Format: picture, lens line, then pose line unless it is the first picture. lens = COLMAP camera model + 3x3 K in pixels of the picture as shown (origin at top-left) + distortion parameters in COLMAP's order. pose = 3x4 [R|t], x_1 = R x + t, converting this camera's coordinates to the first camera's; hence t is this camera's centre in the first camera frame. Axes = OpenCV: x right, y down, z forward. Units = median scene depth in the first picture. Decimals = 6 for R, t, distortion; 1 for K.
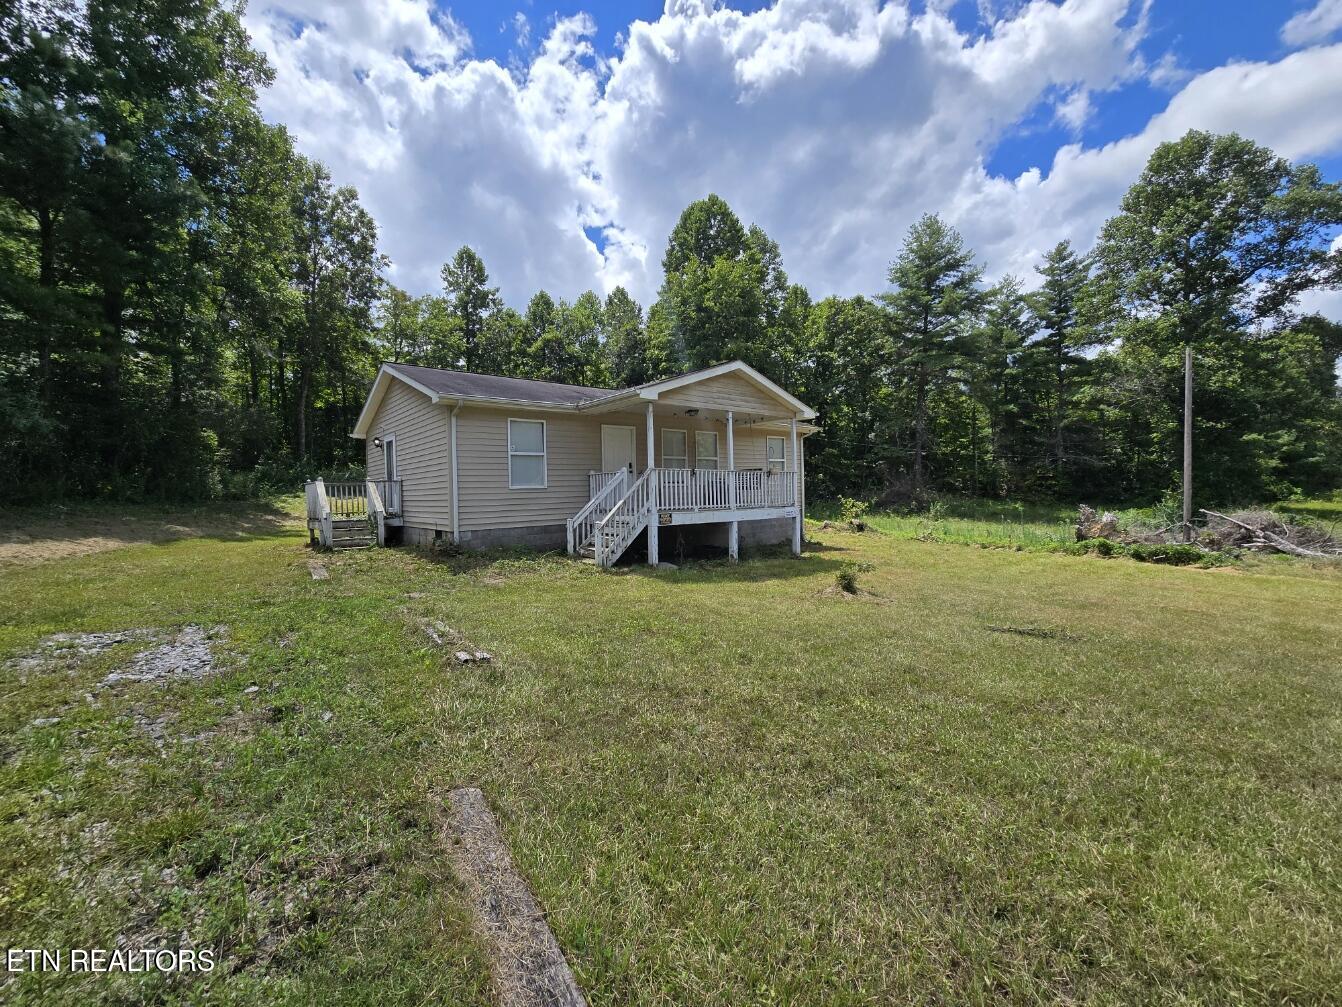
lens RADIAL K [[545.6, 0, 671.0], [0, 545.6, 503.5], [0, 0, 1]] dist [-0.000214, -0.000070]
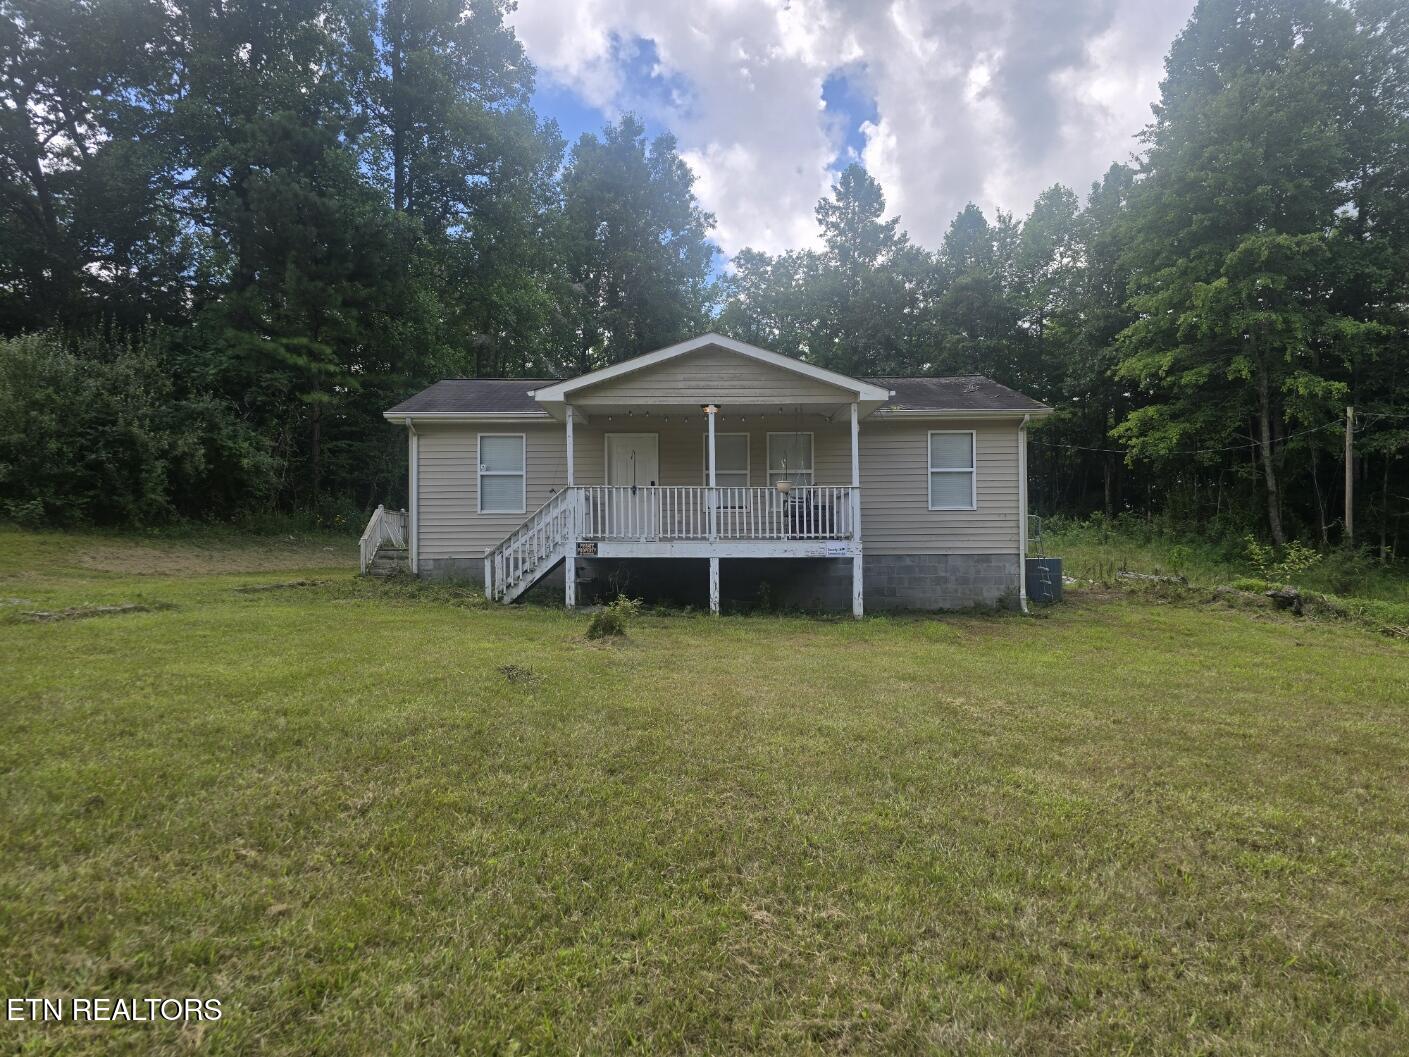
lens RADIAL K [[939.3, 0, 704.5], [0, 939.3, 528.5], [0, 0, 1]] dist [0.000965, 0.000037]
pose [[0.761018, 0.007598, -0.648686, 0.249794], [-0.027515, 0.999410, -0.020574, 0.005105], [0.648147, 0.033506, 0.760778, 0.018510]]
